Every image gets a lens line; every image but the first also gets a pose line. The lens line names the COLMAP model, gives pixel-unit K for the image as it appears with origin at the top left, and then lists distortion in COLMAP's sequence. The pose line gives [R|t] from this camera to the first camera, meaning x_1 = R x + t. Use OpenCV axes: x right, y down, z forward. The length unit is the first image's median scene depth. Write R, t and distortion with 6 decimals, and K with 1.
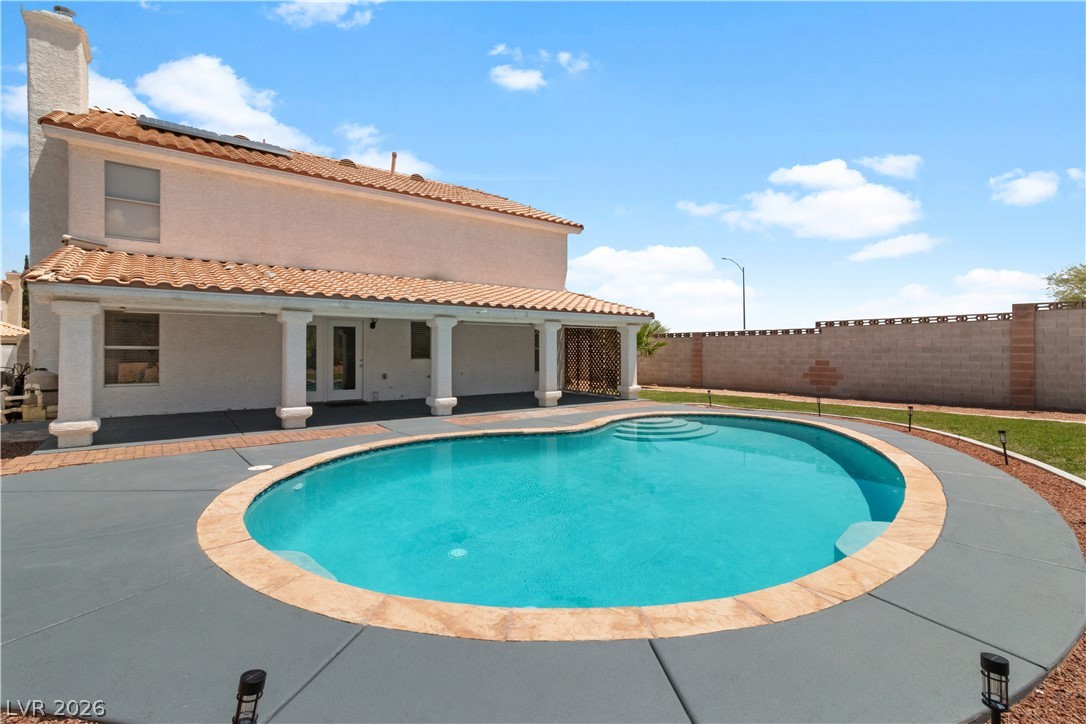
lens RADIAL K [[511.4, 0, 548.9], [0, 511.4, 348.0], [0, 0, 1]] dist [0.001910, 0.001536]
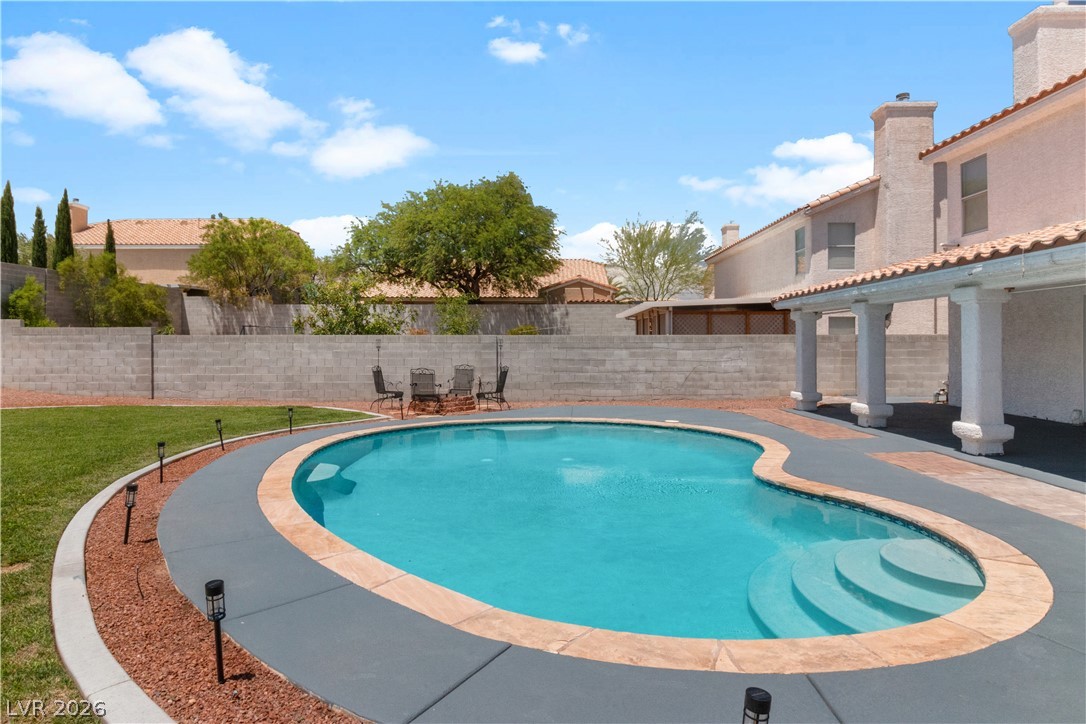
lens RADIAL K [[676.1, 0, 549.4], [0, 676.1, 344.0], [0, 0, 1]] dist [0.003055, 0.000650]
pose [[-0.606176, 0.000428, -0.795331, 0.607114], [0.008634, 0.999944, -0.006042, 0.005302], [0.795284, -0.010530, -0.606146, 0.924696]]
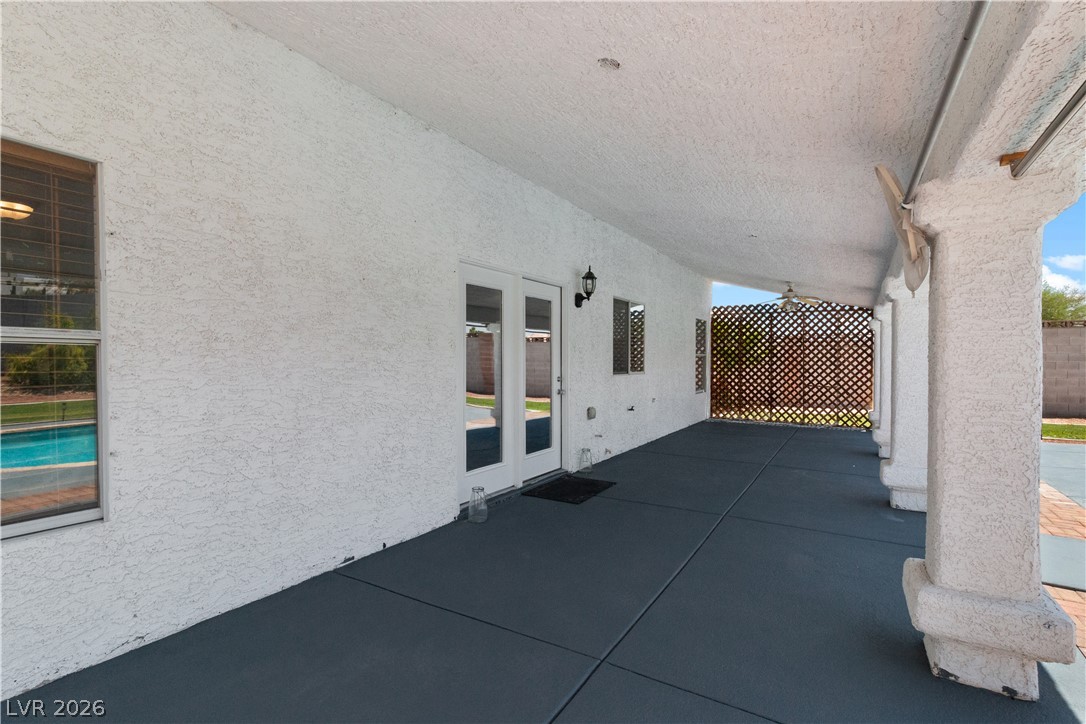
lens RADIAL K [[521.7, 0, 547.3], [0, 521.7, 367.0], [0, 0, 1]] dist [0.000995, 0.000379]
pose [[0.928870, -0.005857, 0.370358, -0.558820], [-0.000284, 0.999863, 0.016524, 0.006893], [-0.370405, -0.015454, 0.928742, 0.613023]]
